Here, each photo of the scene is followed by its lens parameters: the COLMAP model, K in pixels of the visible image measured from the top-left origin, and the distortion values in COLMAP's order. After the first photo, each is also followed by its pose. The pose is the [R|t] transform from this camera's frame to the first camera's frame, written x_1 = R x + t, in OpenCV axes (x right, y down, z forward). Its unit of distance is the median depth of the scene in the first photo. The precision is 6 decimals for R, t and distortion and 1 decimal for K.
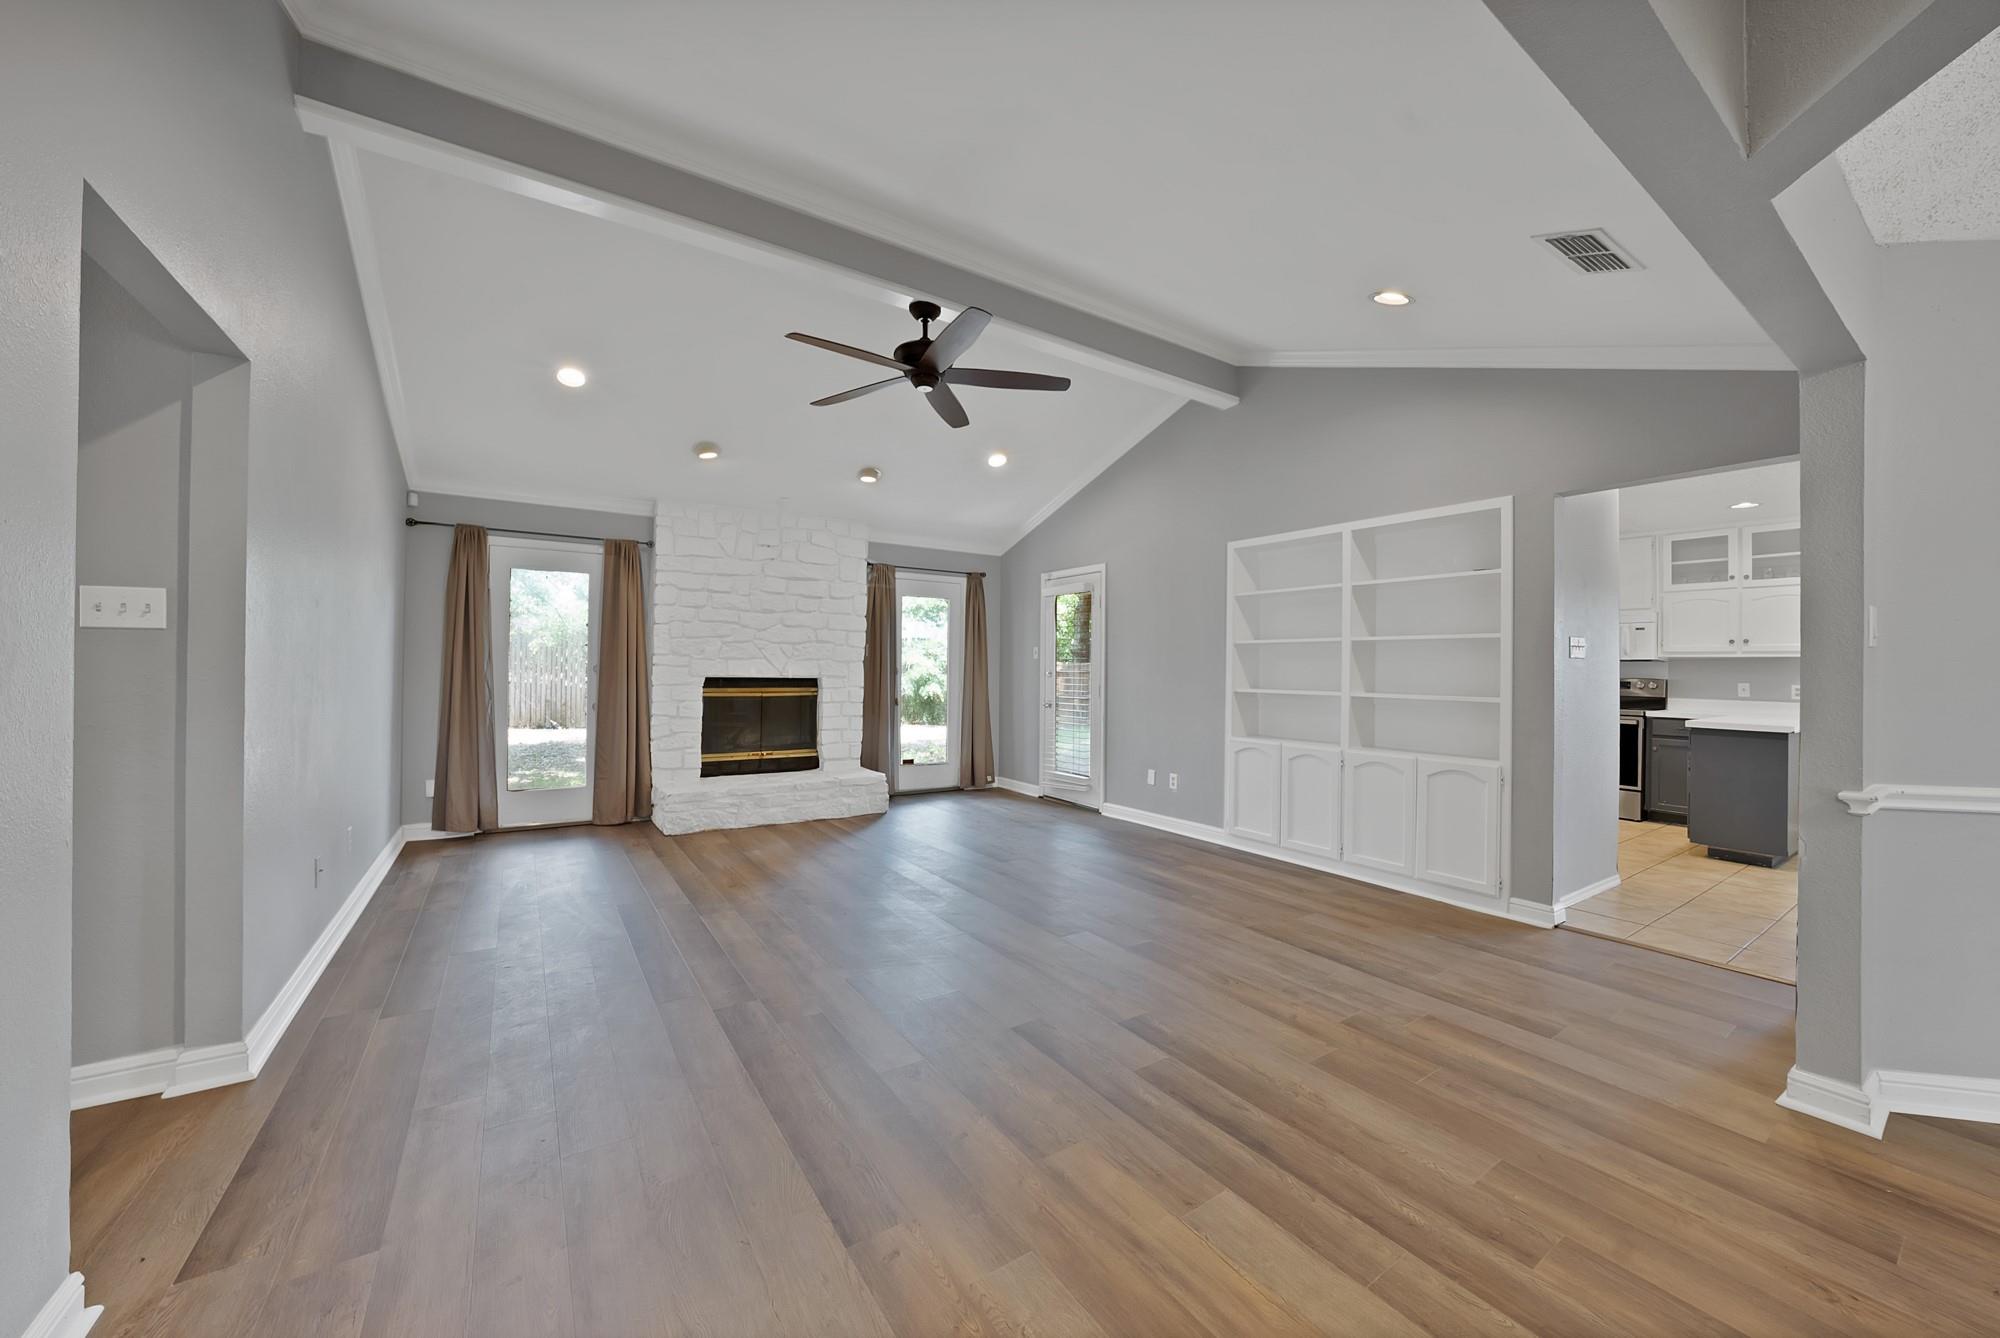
lens RADIAL K [[715.8, 0, 986.8], [0, 715.8, 663.0], [0, 0, 1]] dist [-0.026169, 0.006569]
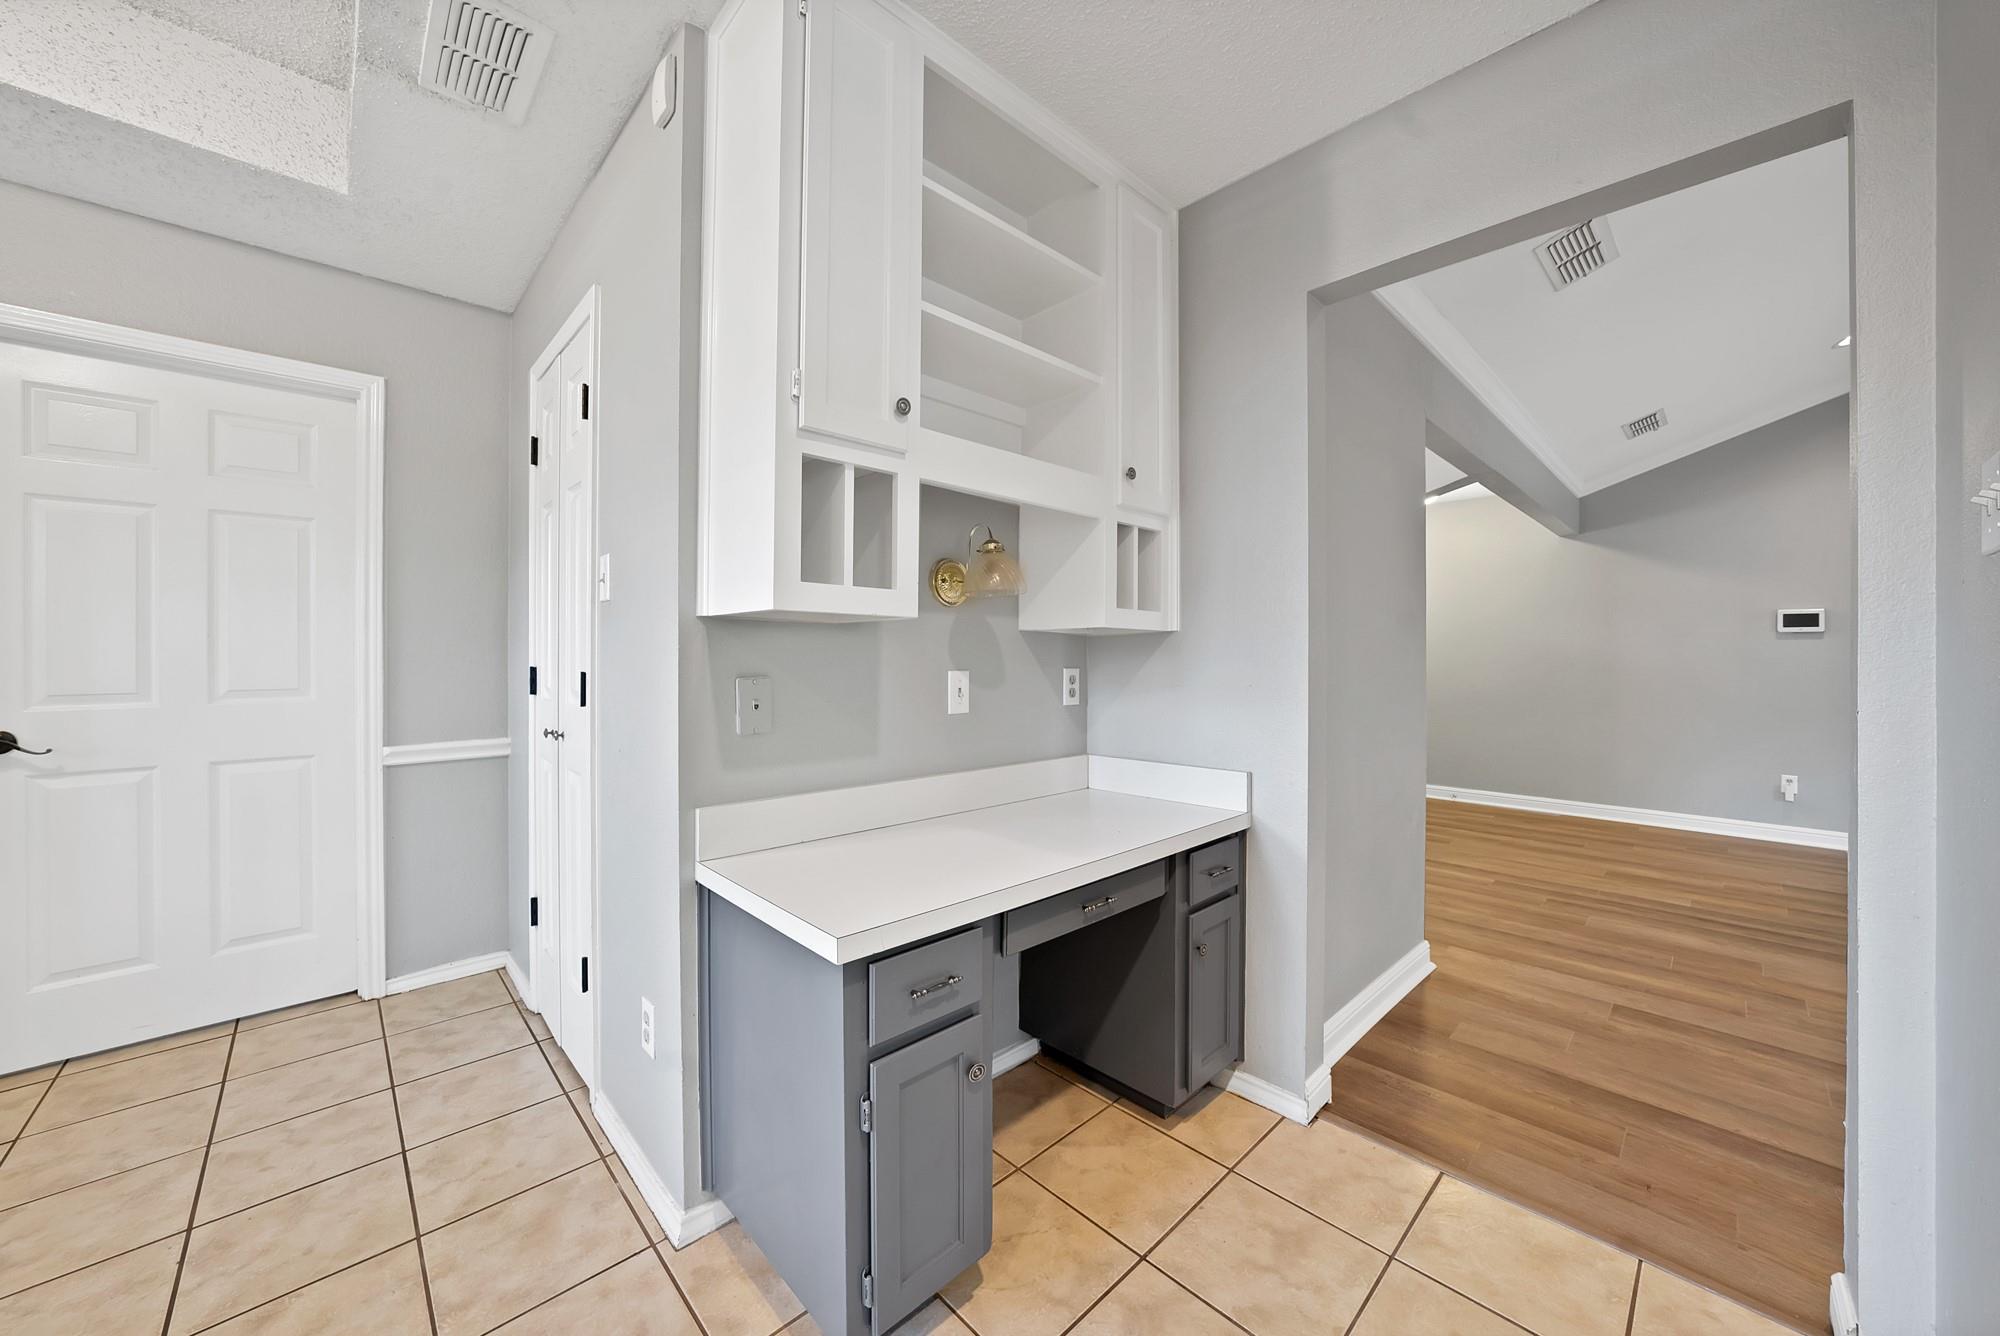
lens RADIAL K [[715.8, 0, 986.8], [0, 715.8, 662.0], [0, 0, 1]] dist [-0.026169, 0.006569]
pose [[-0.984185, -0.004947, -0.177075, 0.855176], [-0.004116, 0.999979, -0.005062, 0.024010], [0.177096, -0.004253, -0.984184, 0.838707]]
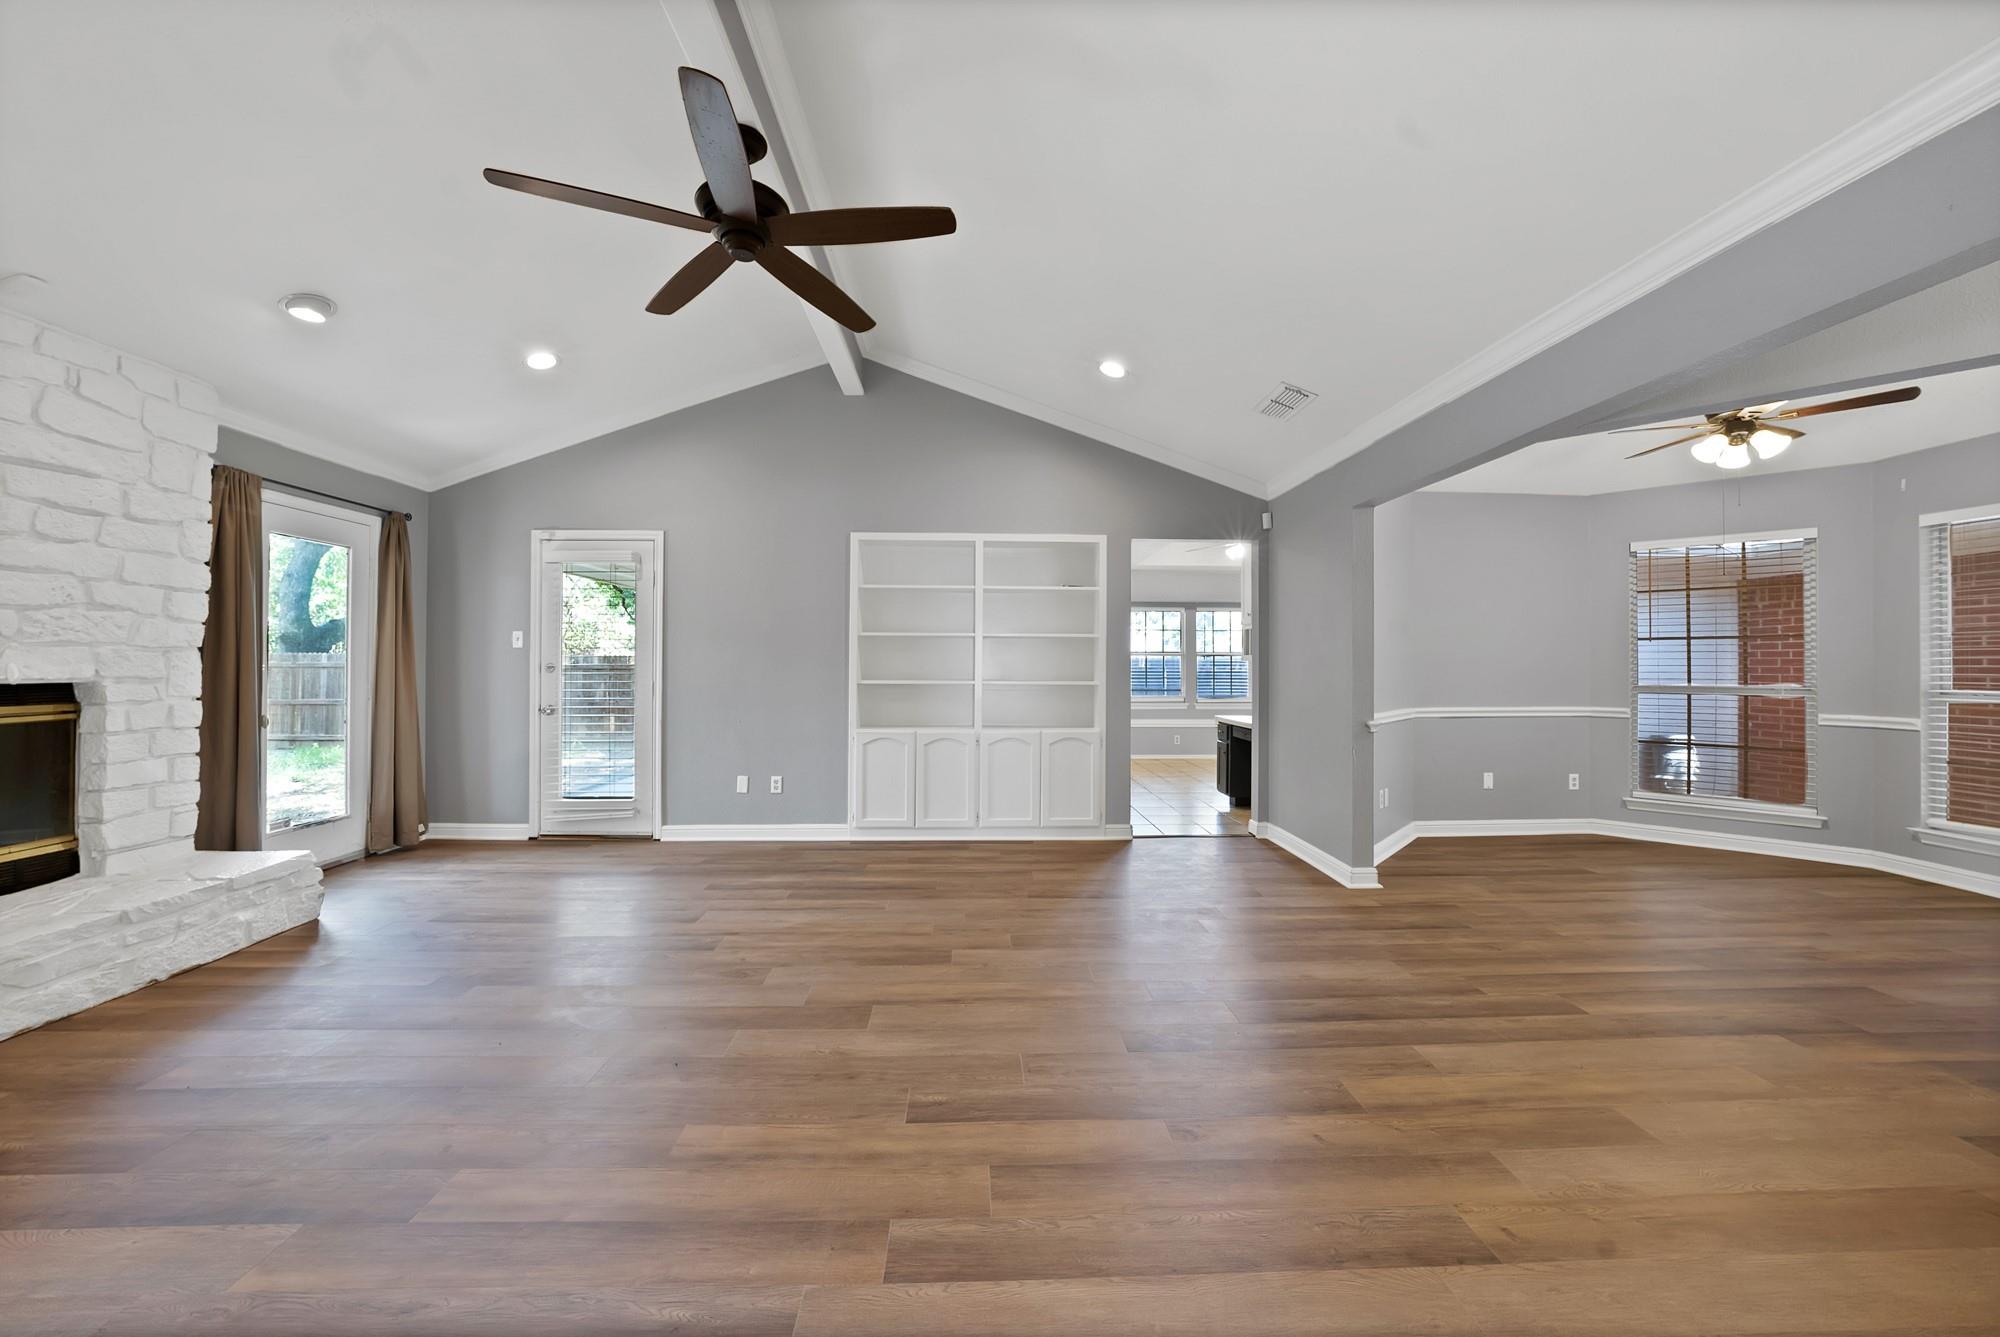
lens RADIAL K [[715.8, 0, 986.8], [0, 715.8, 662.5], [0, 0, 1]] dist [-0.026169, 0.006569]
pose [[0.528240, -0.005530, 0.849077, -0.400276], [-0.004863, 0.999943, 0.009538, 0.000107], [-0.849081, -0.009167, 0.528183, 0.318399]]
